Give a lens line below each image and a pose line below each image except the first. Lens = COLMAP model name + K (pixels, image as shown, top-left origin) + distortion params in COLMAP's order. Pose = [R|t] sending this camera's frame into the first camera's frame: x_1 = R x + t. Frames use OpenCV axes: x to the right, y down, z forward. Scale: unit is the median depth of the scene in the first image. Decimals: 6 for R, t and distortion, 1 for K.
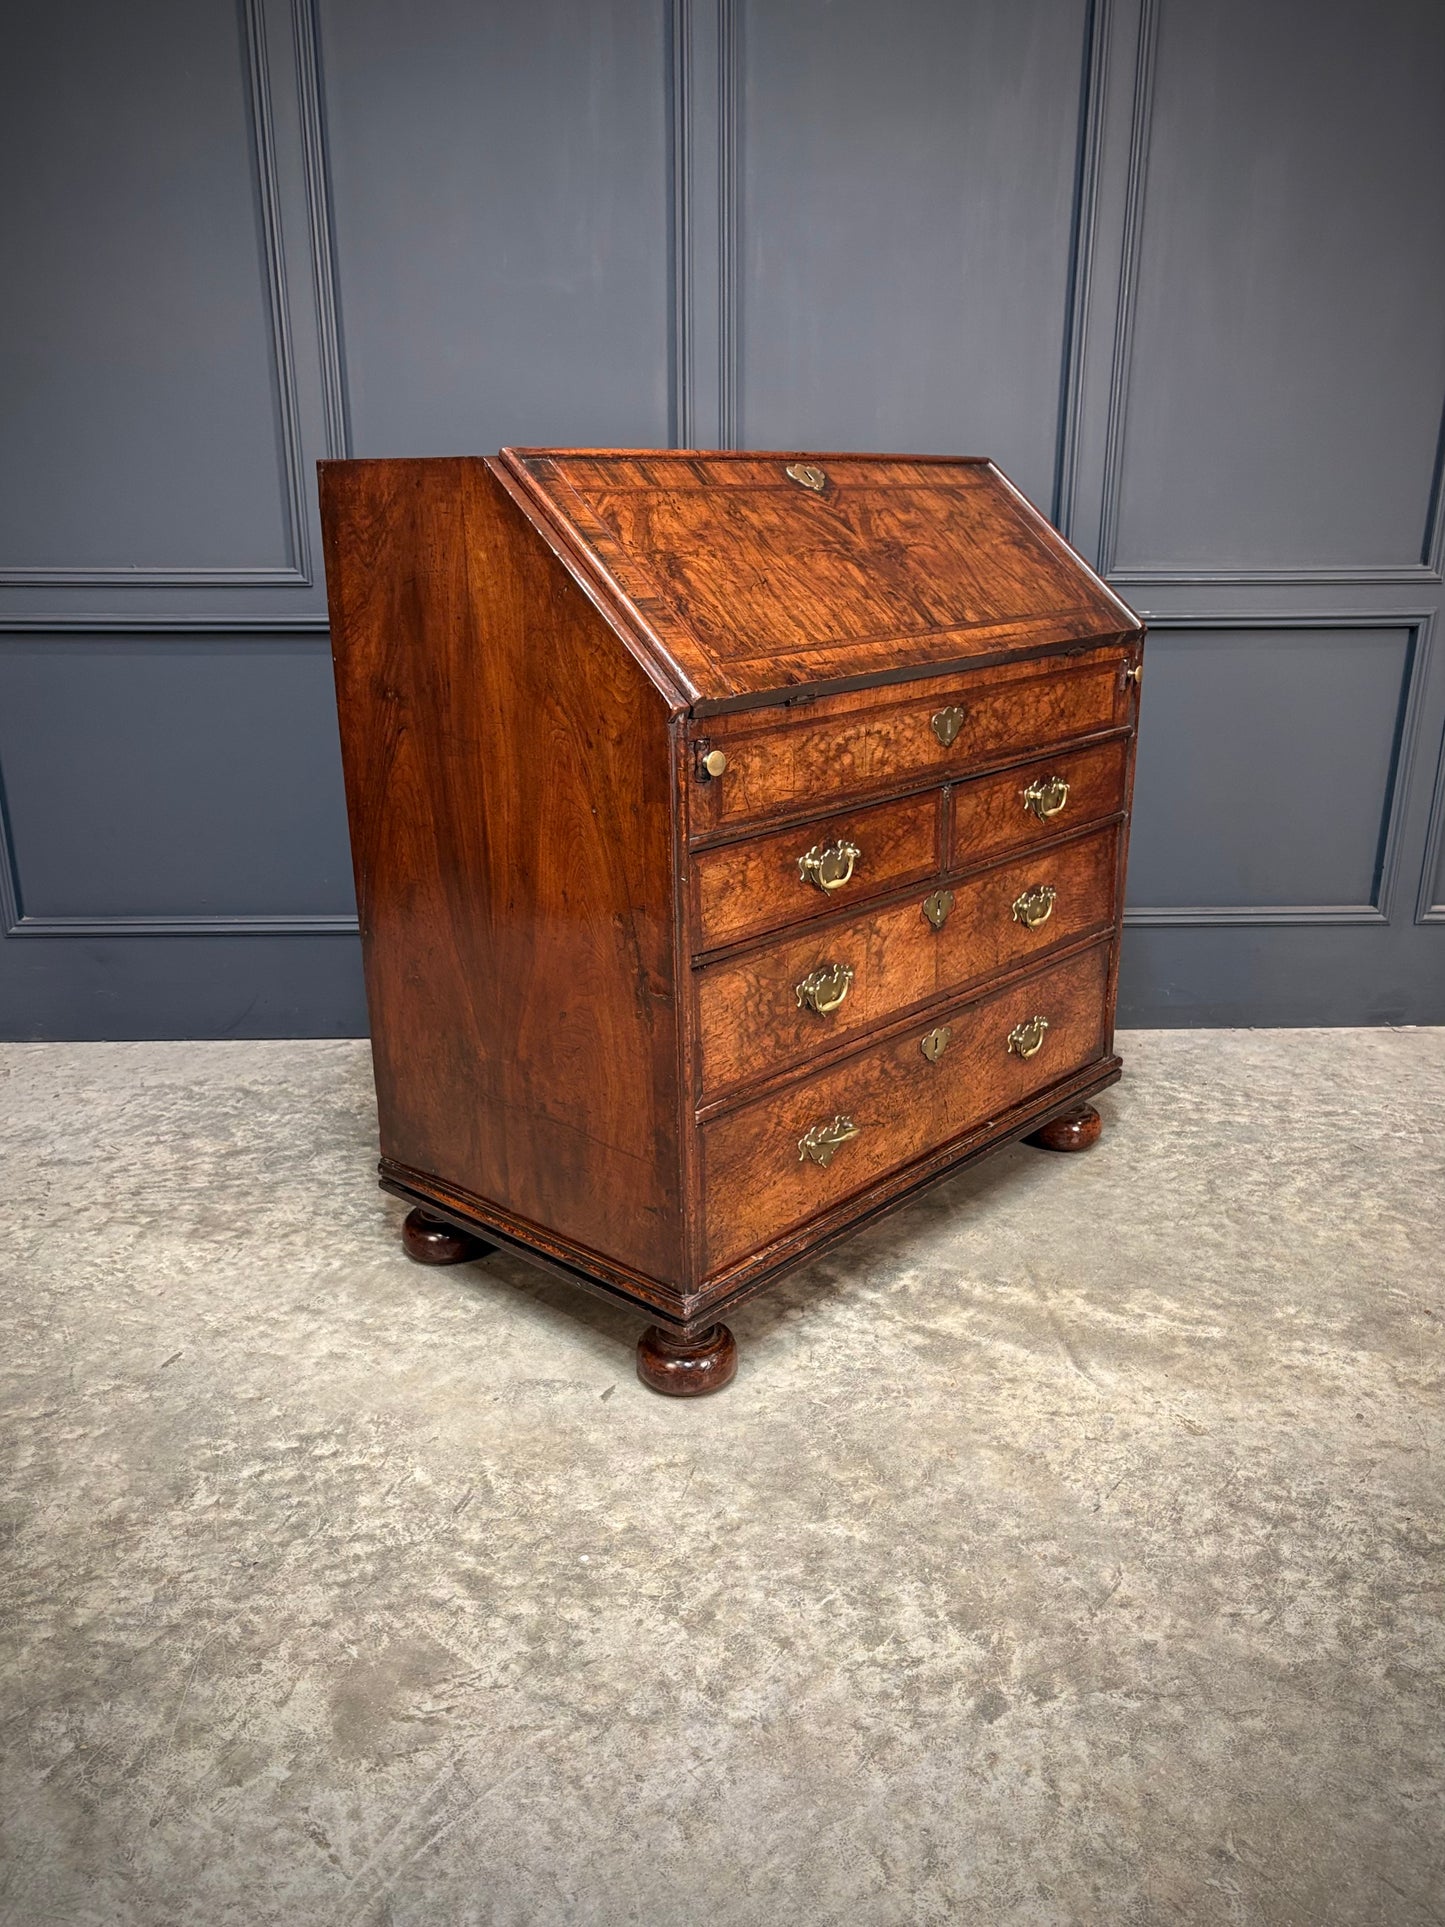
lens RADIAL K [[1523.3, 0, 714.3], [0, 1523.3, 967.9], [0, 0, 1]] dist [0.011749, 0.006415]
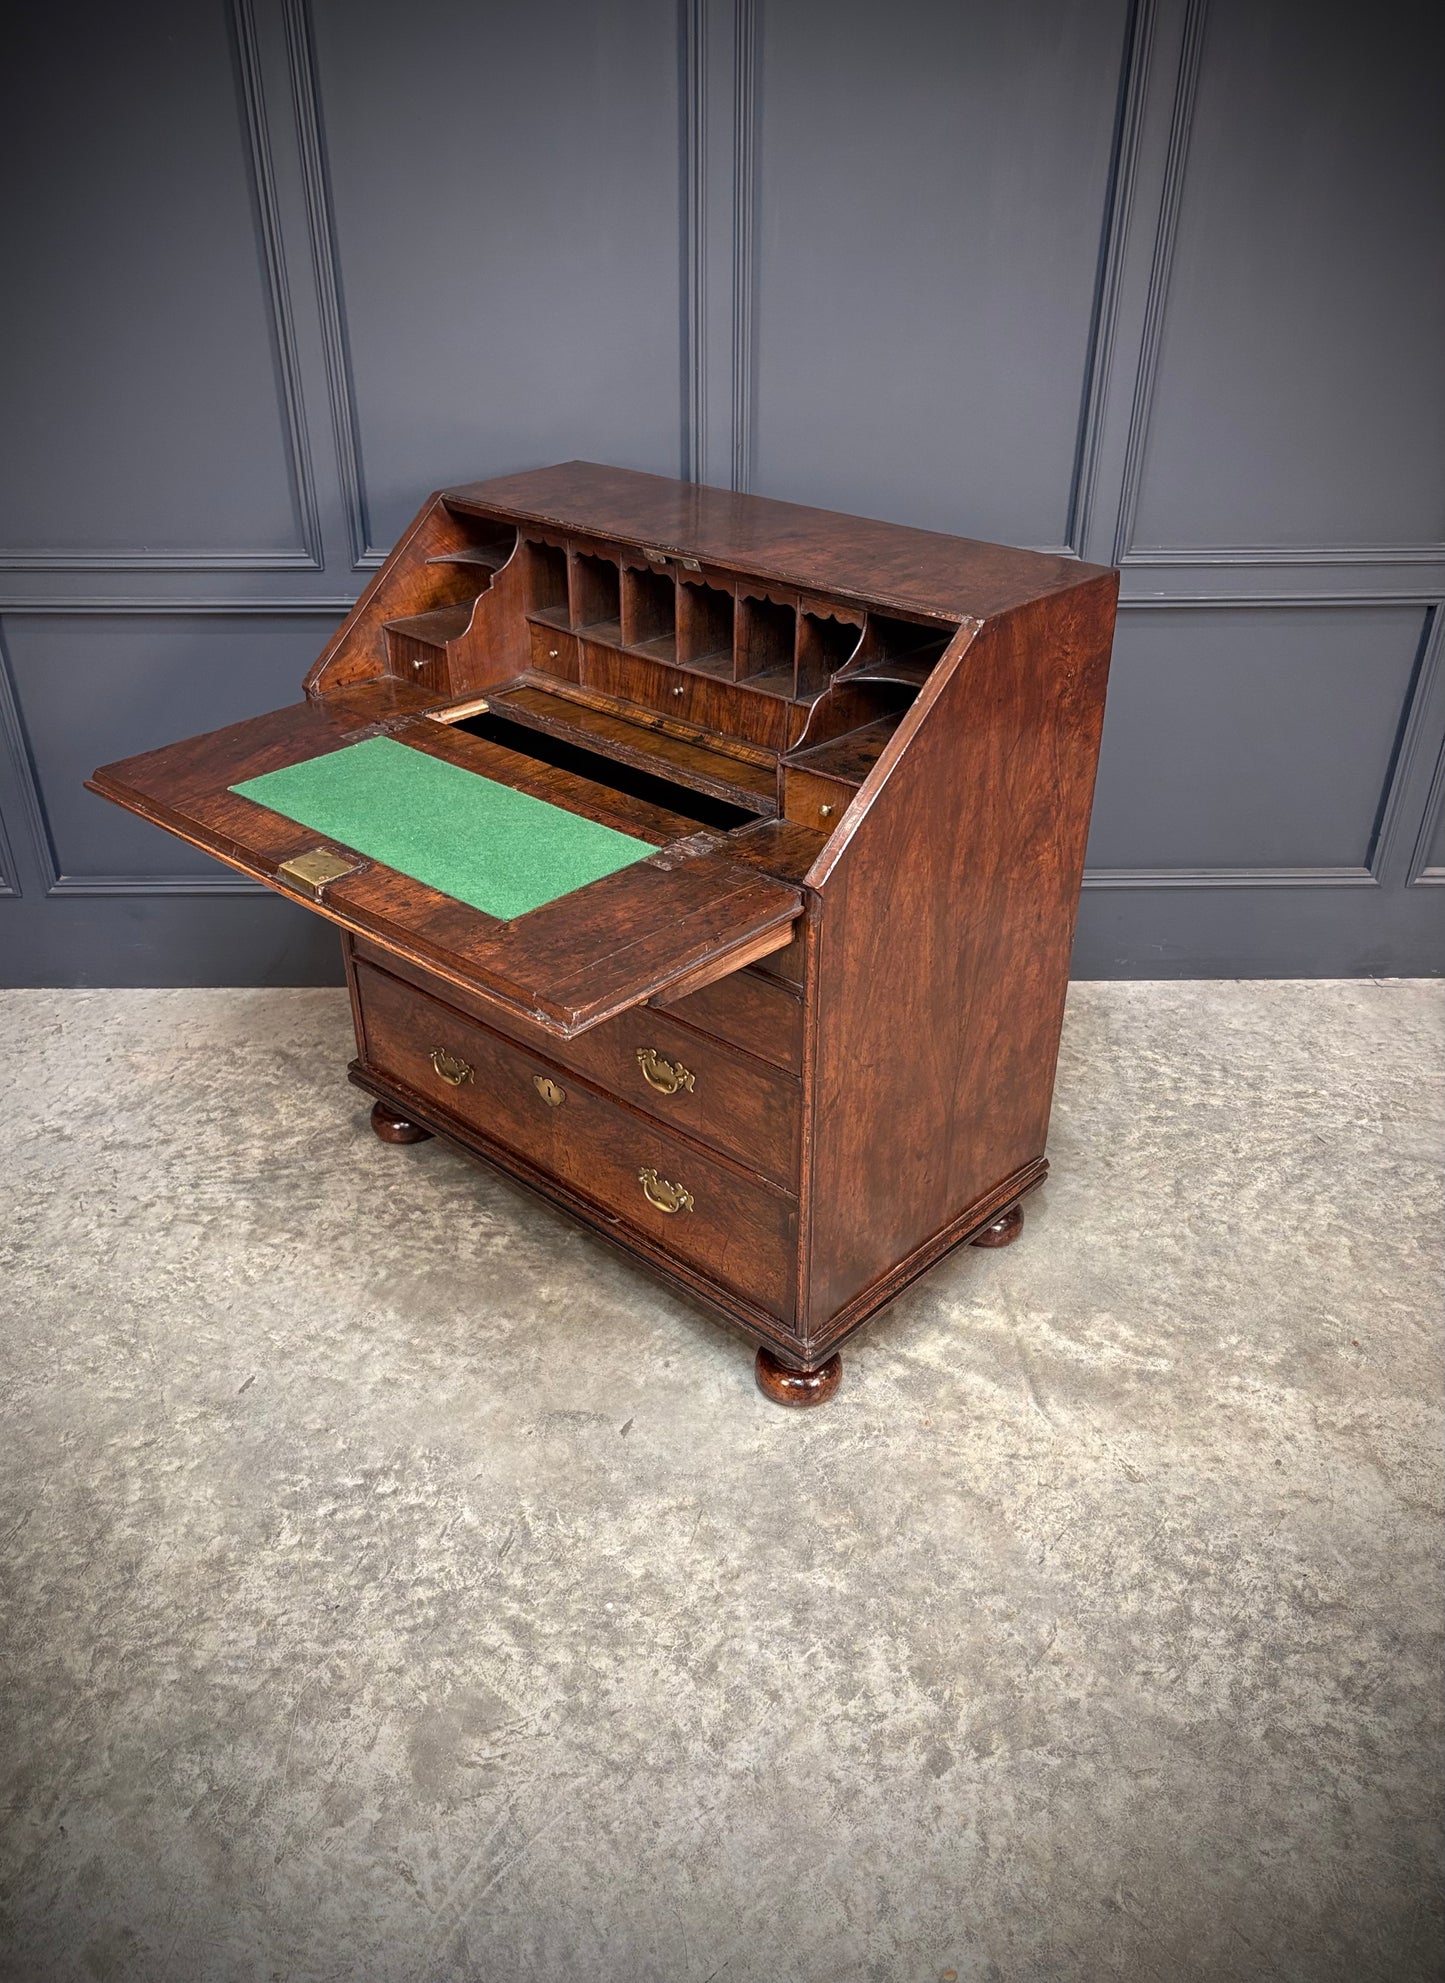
lens RADIAL K [[1569.5, 0, 697.0], [0, 1569.5, 979.8], [0, 0, 1]] dist [0.007664, 0.022467]
pose [[0.999832, 0.008316, -0.016327, 0.000020], [-0.004673, 0.977347, 0.211590, -0.309164], [0.017716, -0.211478, 0.977222, -0.089921]]
